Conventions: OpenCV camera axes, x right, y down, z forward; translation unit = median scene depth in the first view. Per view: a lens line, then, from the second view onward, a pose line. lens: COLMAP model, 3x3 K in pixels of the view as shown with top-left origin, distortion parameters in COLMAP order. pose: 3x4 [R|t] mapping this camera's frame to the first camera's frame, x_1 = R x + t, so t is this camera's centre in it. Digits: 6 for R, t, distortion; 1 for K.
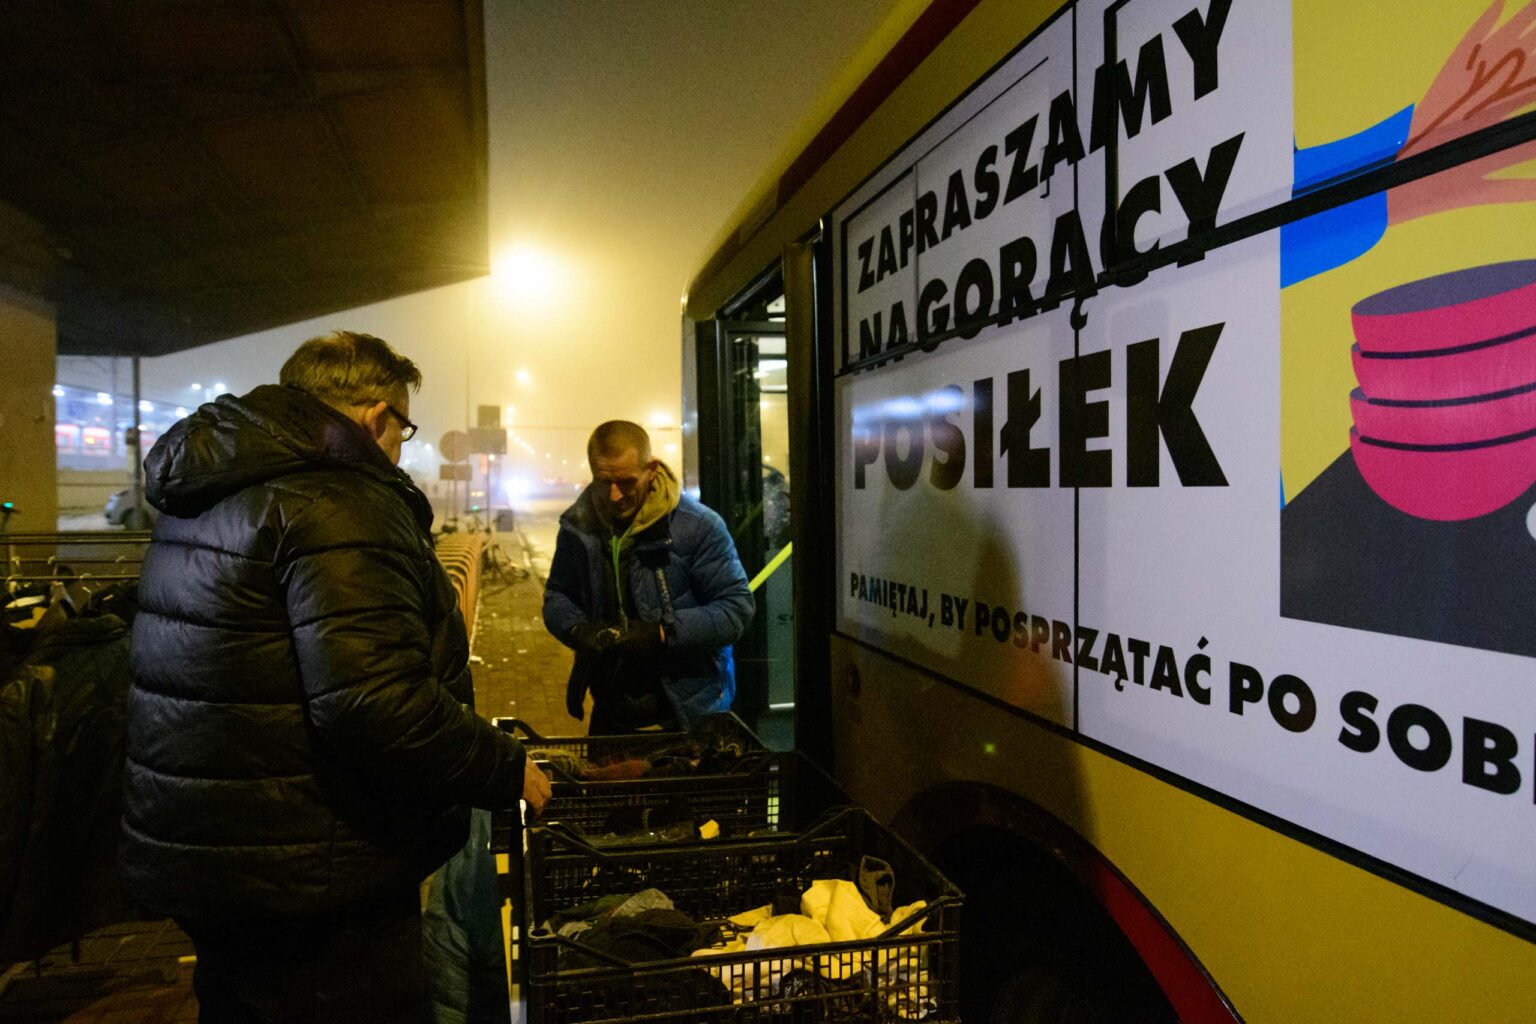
lens RADIAL K [[945.1, 0, 766.9], [0, 945.1, 511.5], [0, 0, 1]] dist [-0.004044, -0.000990]
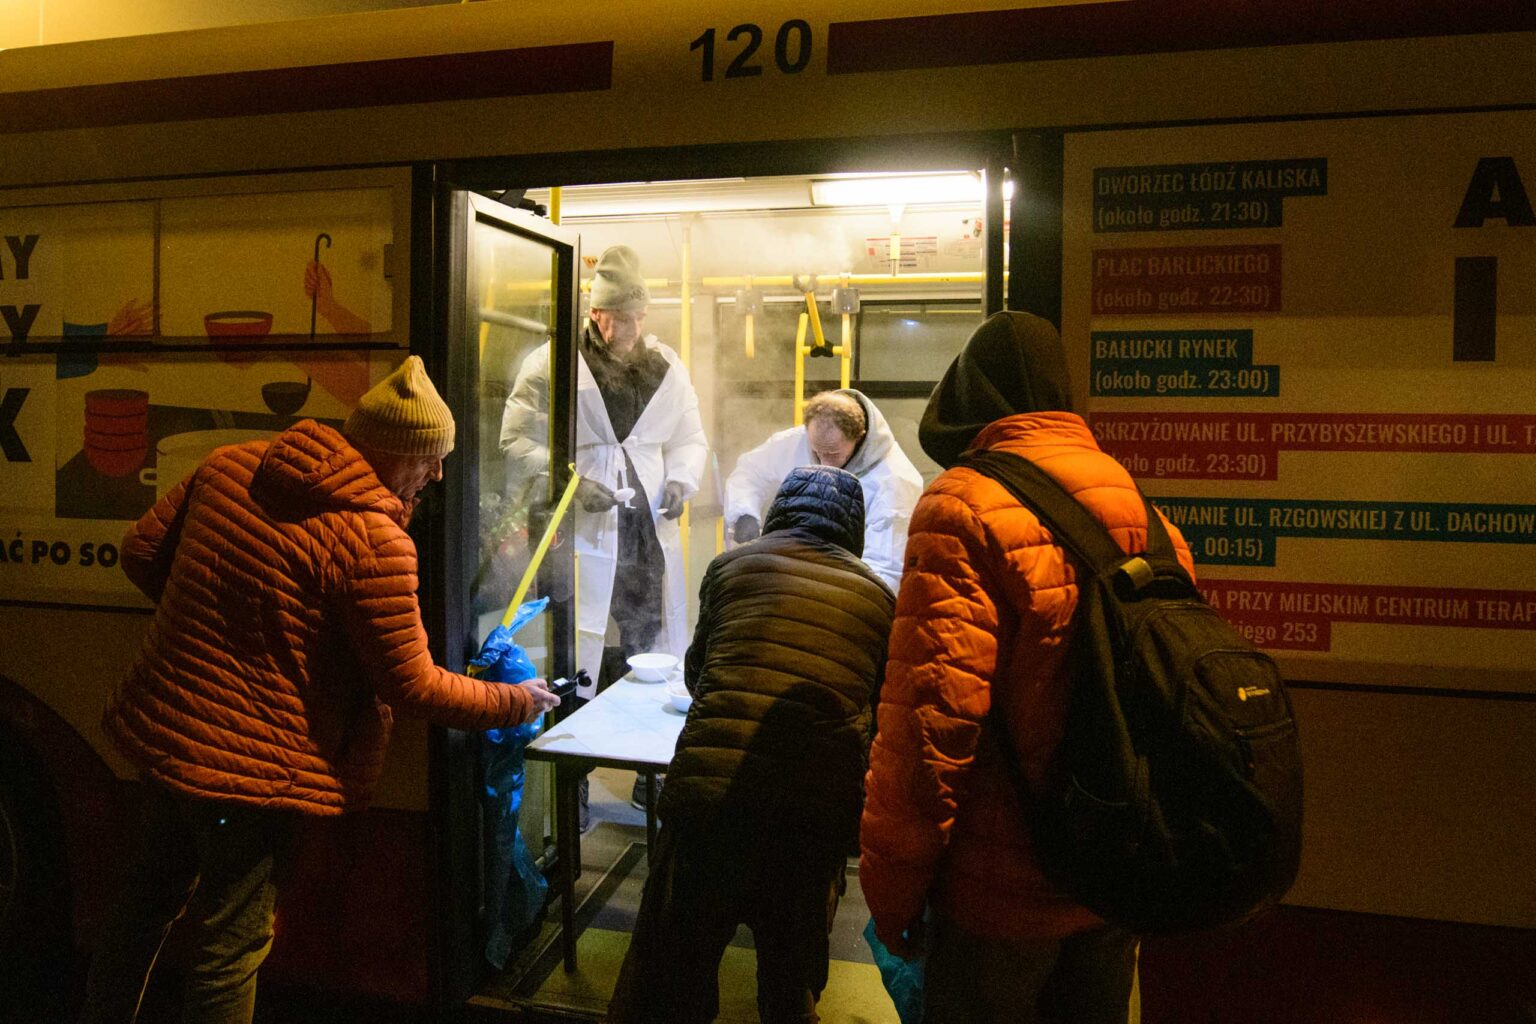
lens RADIAL K [[900.7, 0, 770.6], [0, 900.7, 510.1], [0, 0, 1]] dist [0.000393, -0.000257]
pose [[0.462838, -0.000281, 0.886443, -0.624365], [-0.006525, 0.999972, 0.003724, 0.071422], [-0.886419, -0.007507, 0.462824, -1.623186]]
